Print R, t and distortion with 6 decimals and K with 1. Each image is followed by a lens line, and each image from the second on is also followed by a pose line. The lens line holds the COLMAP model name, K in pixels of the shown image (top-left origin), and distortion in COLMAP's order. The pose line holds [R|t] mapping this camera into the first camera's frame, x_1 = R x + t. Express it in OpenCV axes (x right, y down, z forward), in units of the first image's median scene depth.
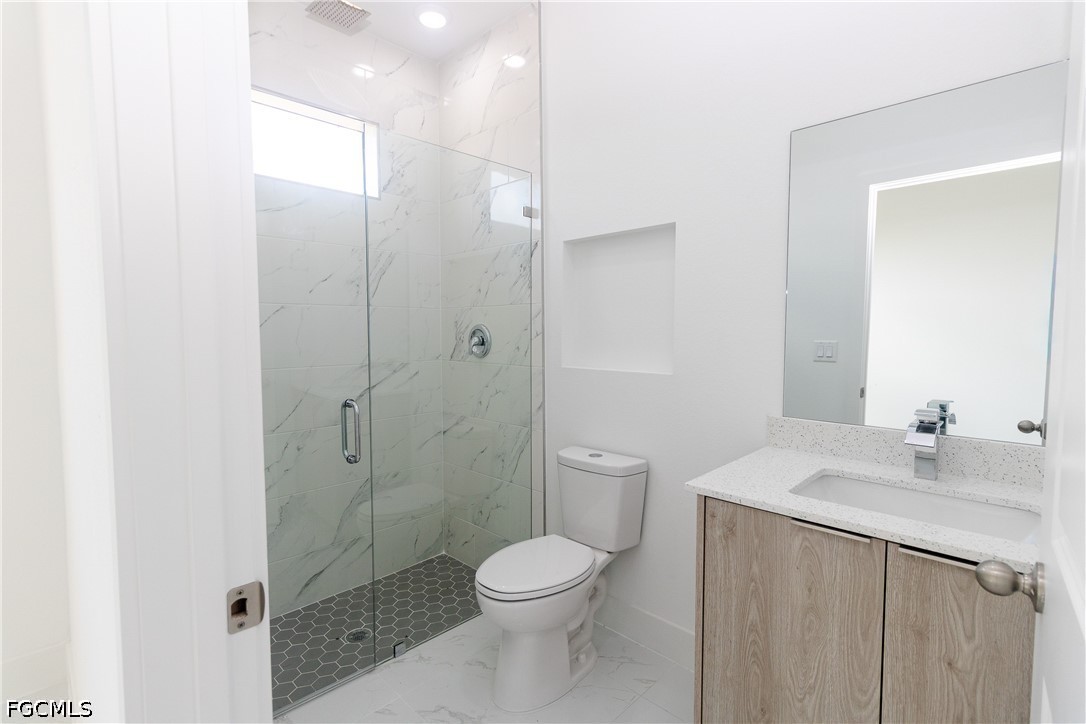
lens RADIAL K [[491.2, 0, 547.3], [0, 491.2, 355.6], [0, 0, 1]] dist [0.003861, 0.001313]
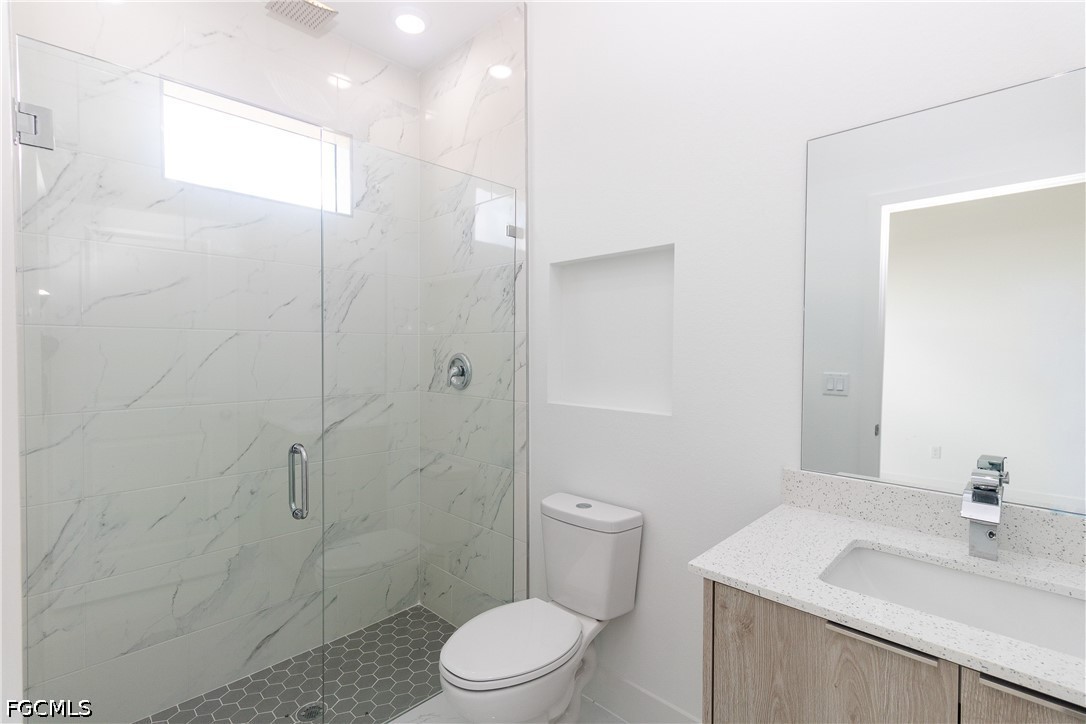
lens RADIAL K [[491.2, 0, 549.1], [0, 491.2, 359.4], [0, 0, 1]] dist [0.003861, 0.001313]
pose [[0.999928, 0.006021, 0.010339, 0.023286], [-0.005661, 0.999386, -0.034572, -0.025938], [-0.010541, 0.034511, 0.999349, 0.105065]]
